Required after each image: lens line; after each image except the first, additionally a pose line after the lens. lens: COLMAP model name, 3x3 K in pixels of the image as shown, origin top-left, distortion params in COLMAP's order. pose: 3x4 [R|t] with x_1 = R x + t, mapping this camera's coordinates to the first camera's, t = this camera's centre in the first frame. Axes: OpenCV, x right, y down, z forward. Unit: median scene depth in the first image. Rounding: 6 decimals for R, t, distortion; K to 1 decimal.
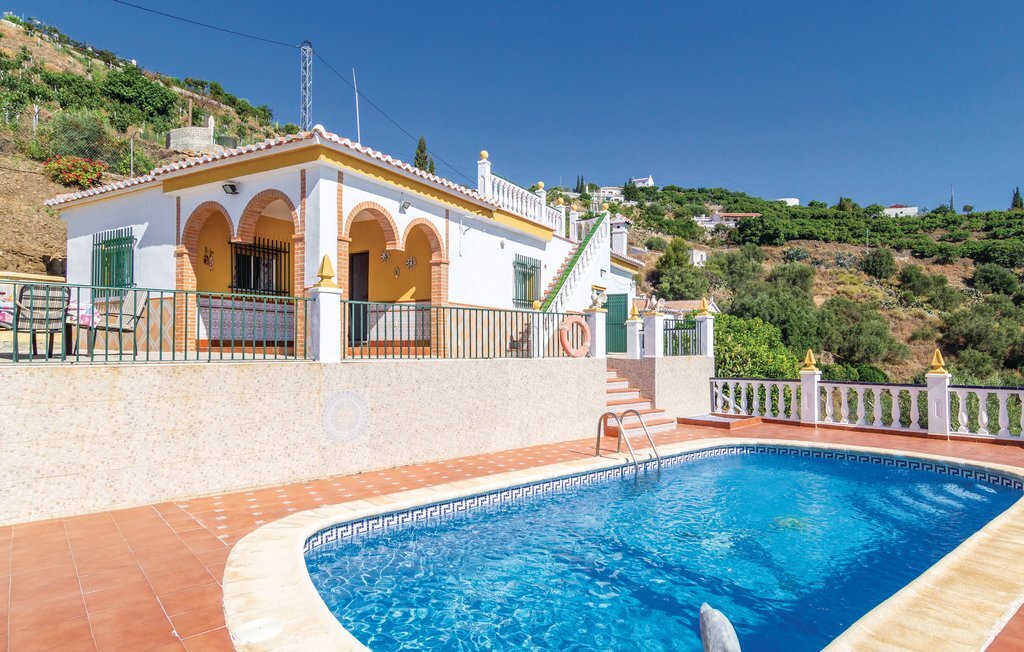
lens RADIAL K [[611.8, 0, 516.0], [0, 611.8, 336.8], [0, 0, 1]] dist [0.000769, 0.000871]
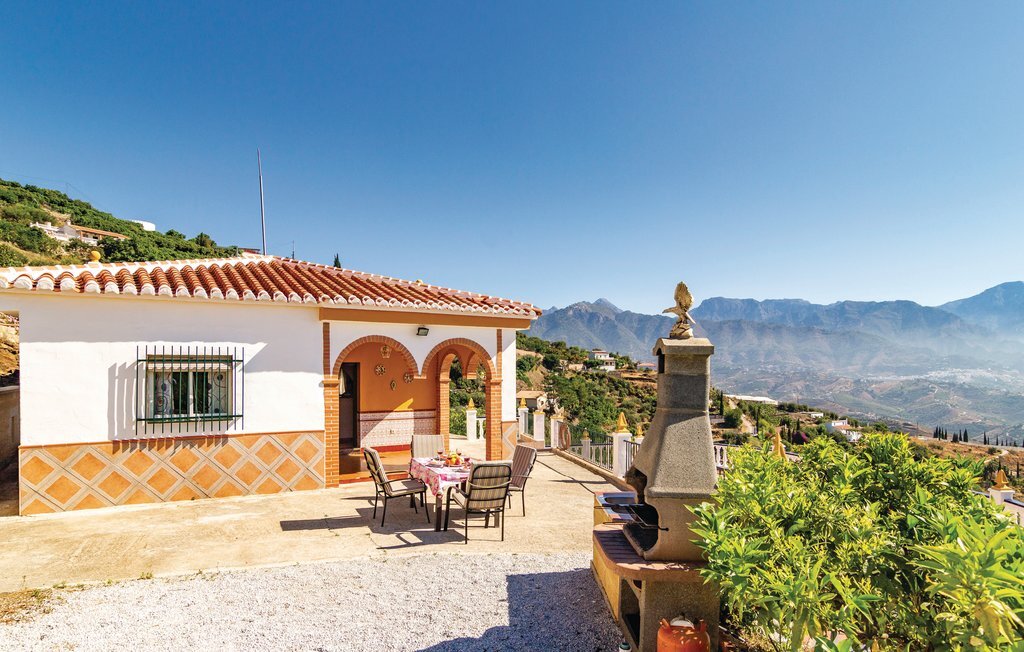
lens RADIAL K [[608.0, 0, 527.1], [0, 608.0, 381.4], [0, 0, 1]] dist [-0.000969, 0.000087]
pose [[0.479403, -0.017613, 0.877418, -0.183599], [-0.014262, 0.999510, 0.027856, -0.025486], [-0.877479, -0.025868, 0.478917, 0.042721]]
